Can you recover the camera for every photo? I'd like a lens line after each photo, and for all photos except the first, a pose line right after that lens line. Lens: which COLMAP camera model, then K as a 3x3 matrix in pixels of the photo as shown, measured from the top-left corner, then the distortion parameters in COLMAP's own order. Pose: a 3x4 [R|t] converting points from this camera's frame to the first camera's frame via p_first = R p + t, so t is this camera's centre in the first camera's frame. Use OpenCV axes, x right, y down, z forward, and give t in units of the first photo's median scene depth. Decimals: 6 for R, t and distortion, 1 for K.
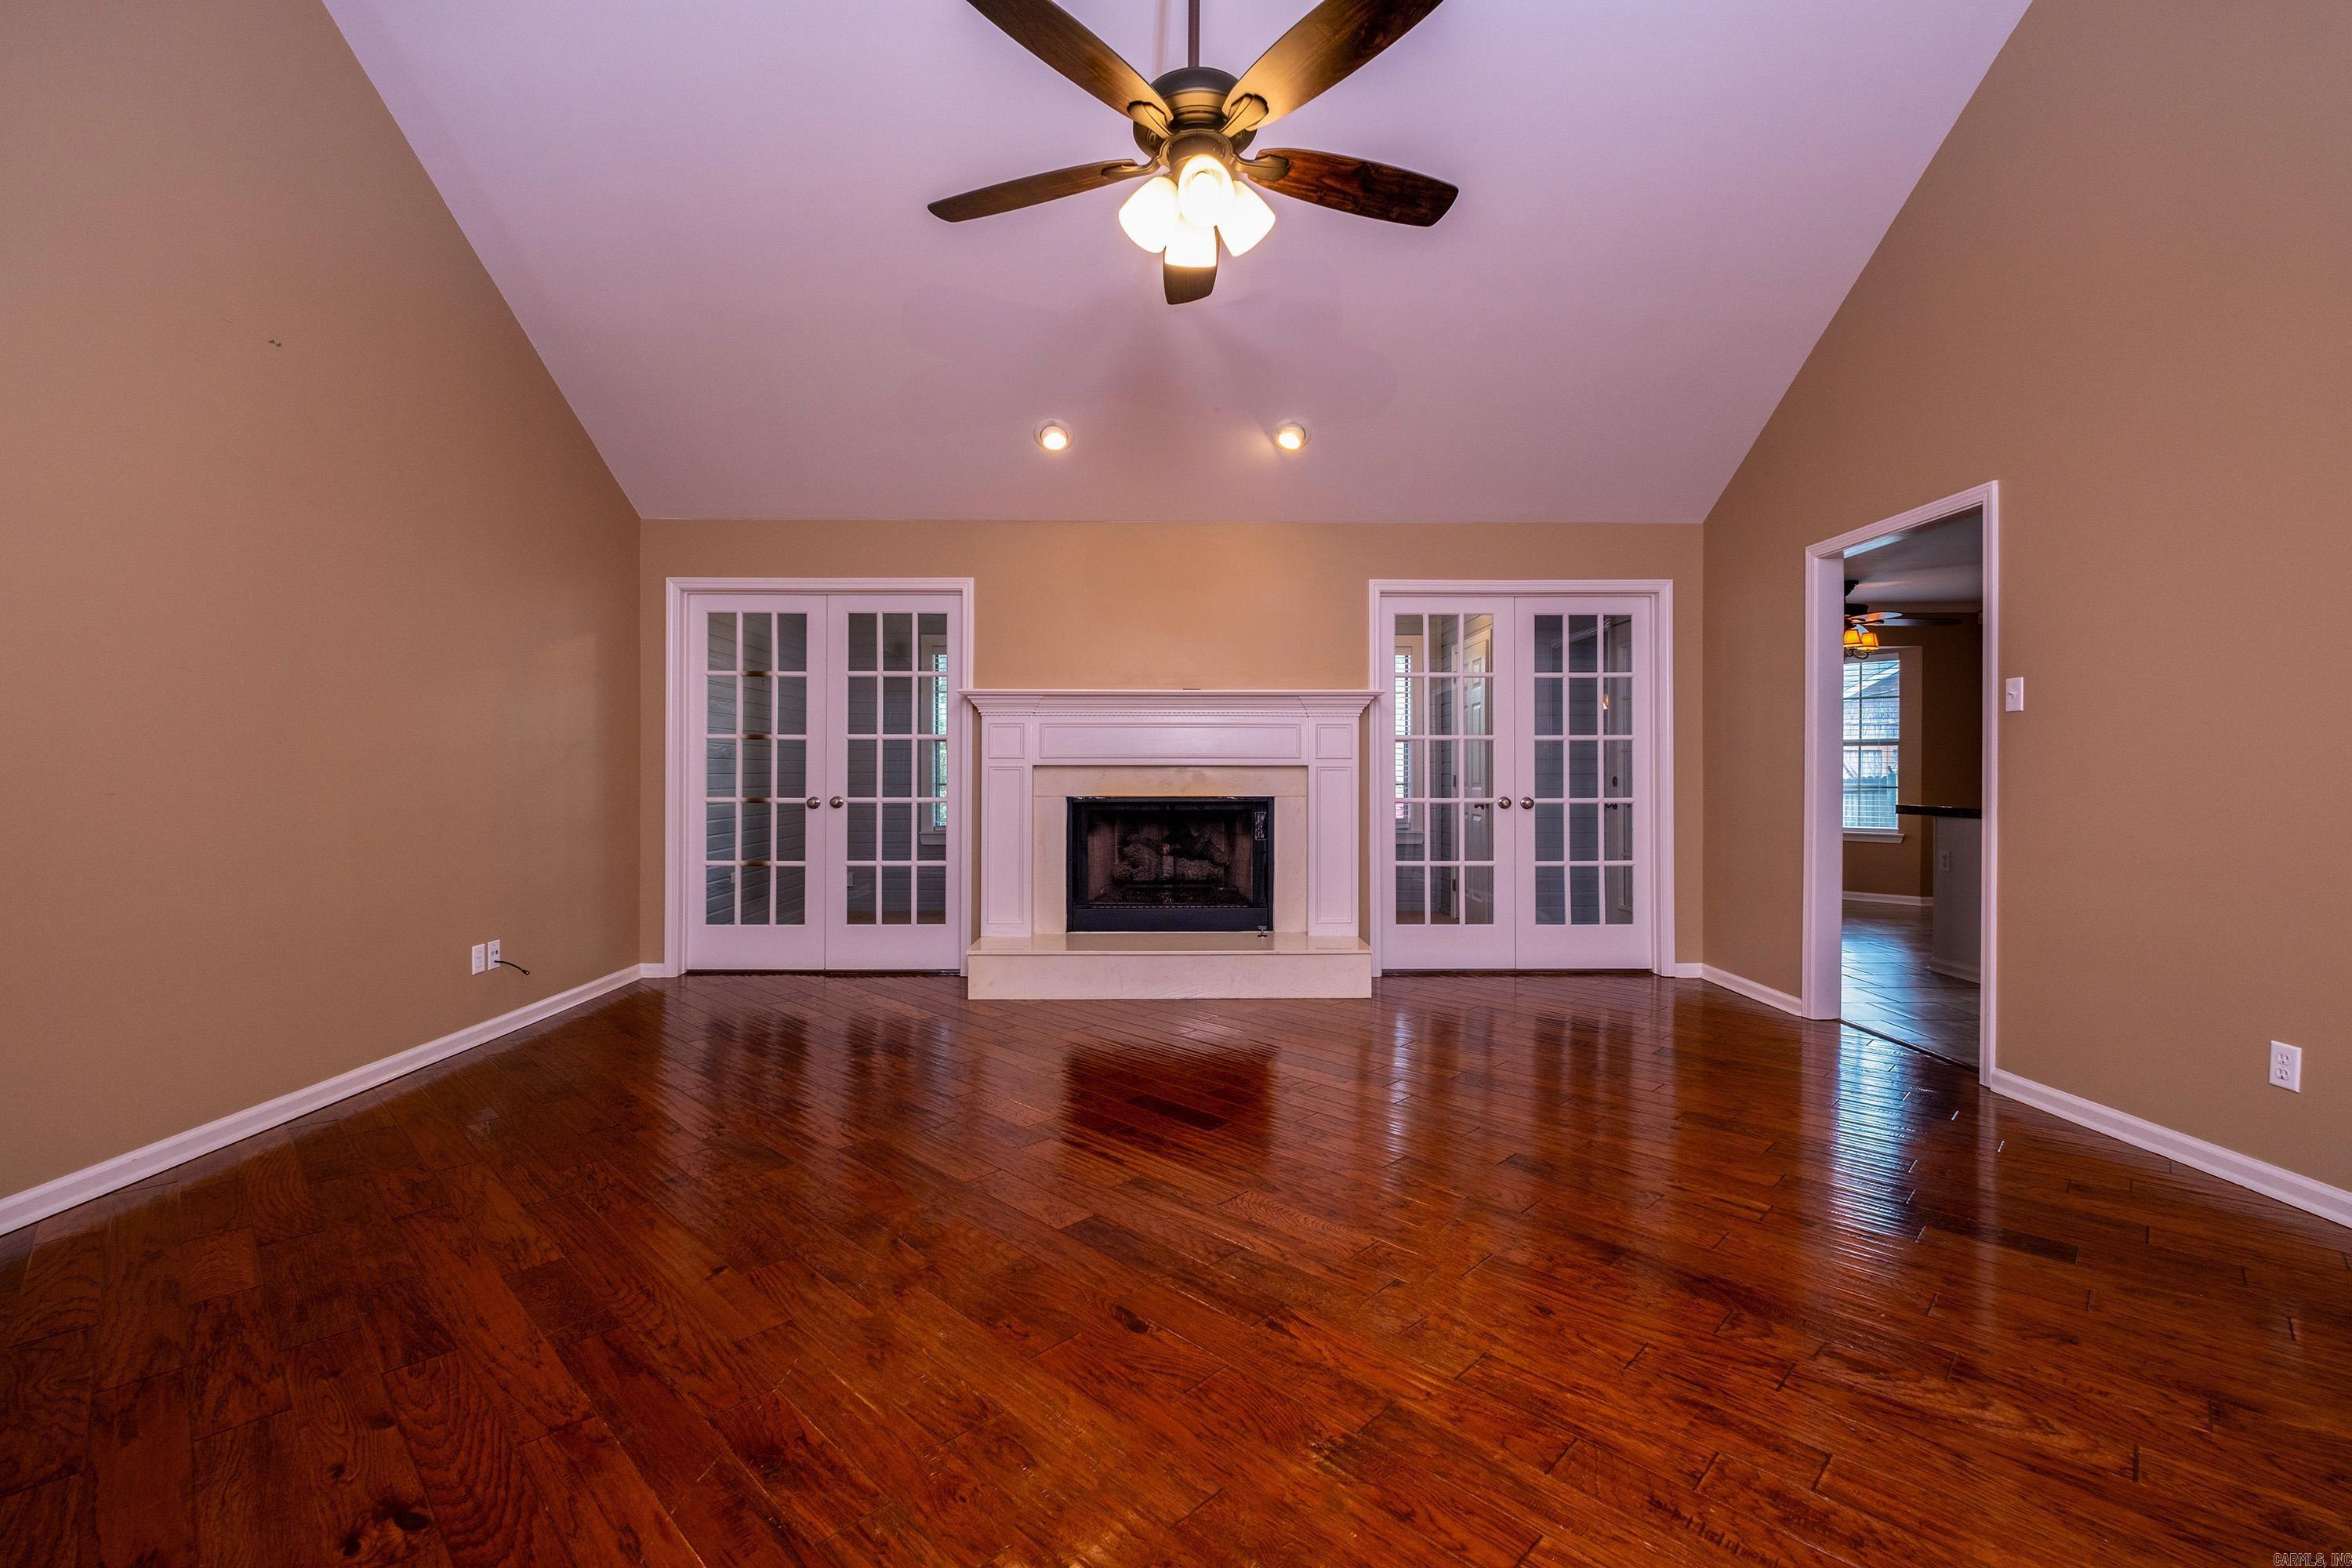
lens RADIAL K [[1011.2, 0, 1175.2], [0, 1011.2, 776.5], [0, 0, 1]] dist [0.010272, -0.007065]
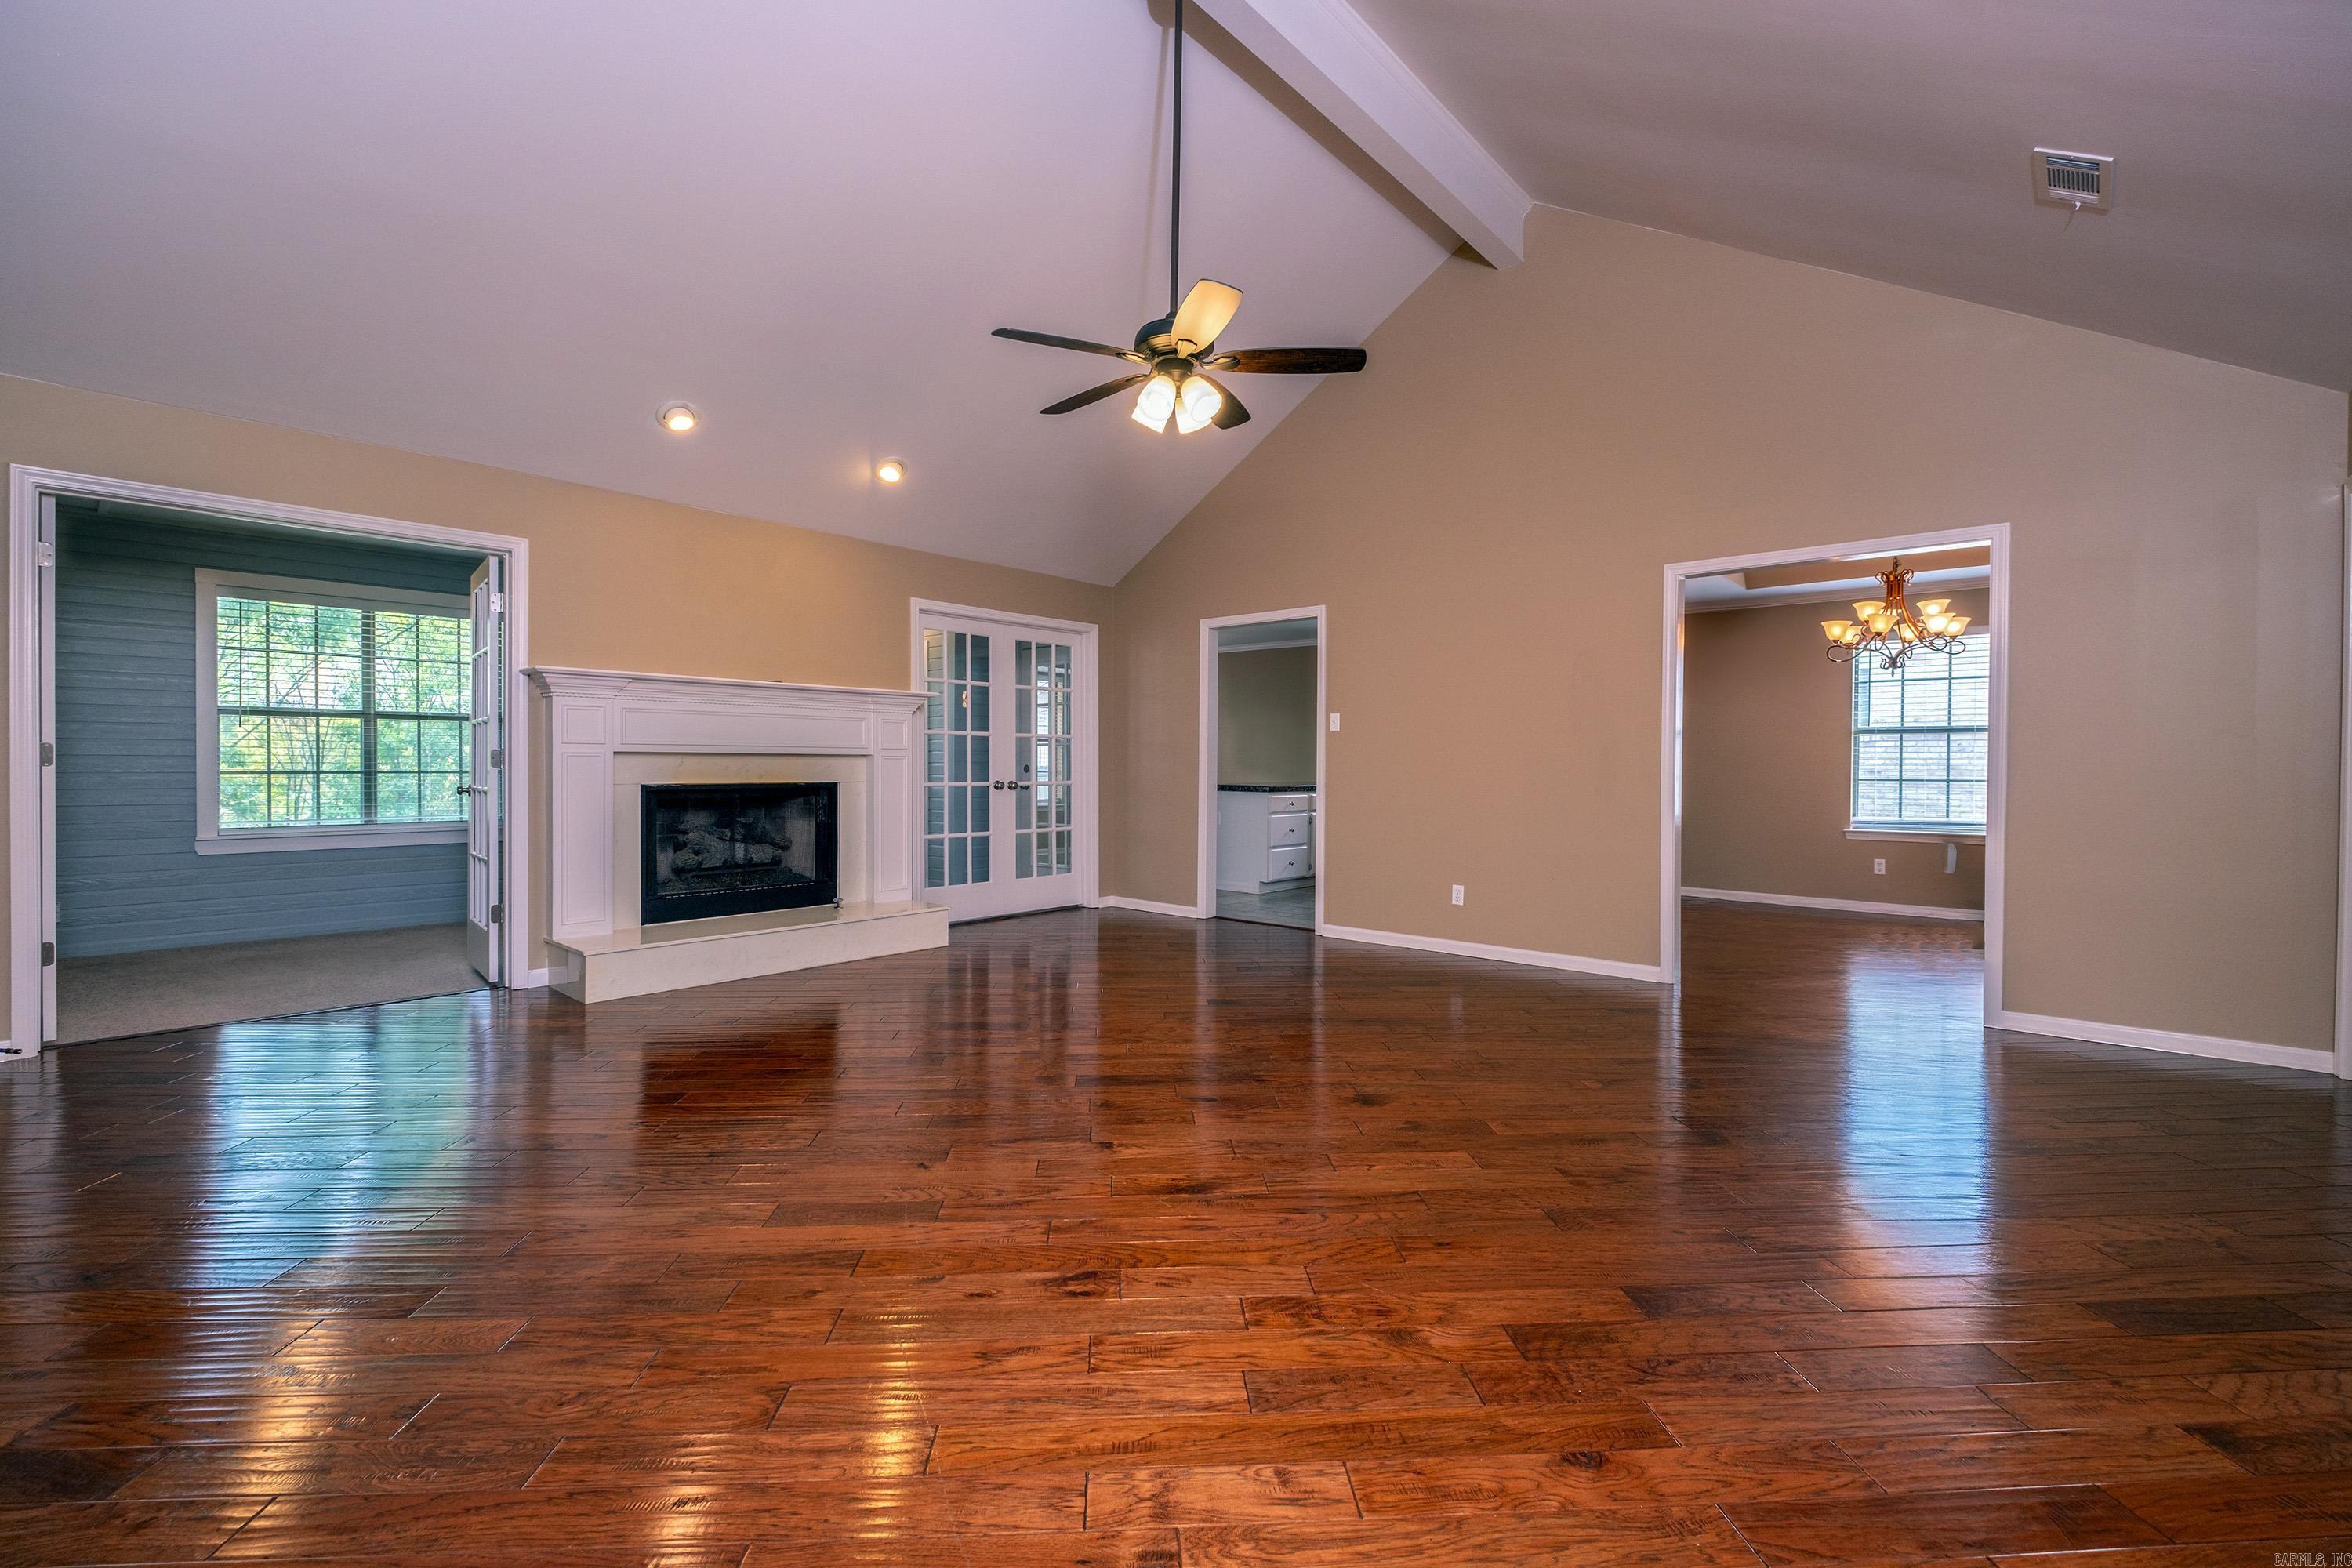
lens RADIAL K [[1011.2, 0, 1175.2], [0, 1011.2, 776.5], [0, 0, 1]] dist [0.010272, -0.007065]
pose [[0.667821, -0.004803, 0.744307, -0.484651], [-0.004054, 0.999941, 0.010090, 0.000916], [-0.744311, -0.009756, 0.667762, -0.015418]]
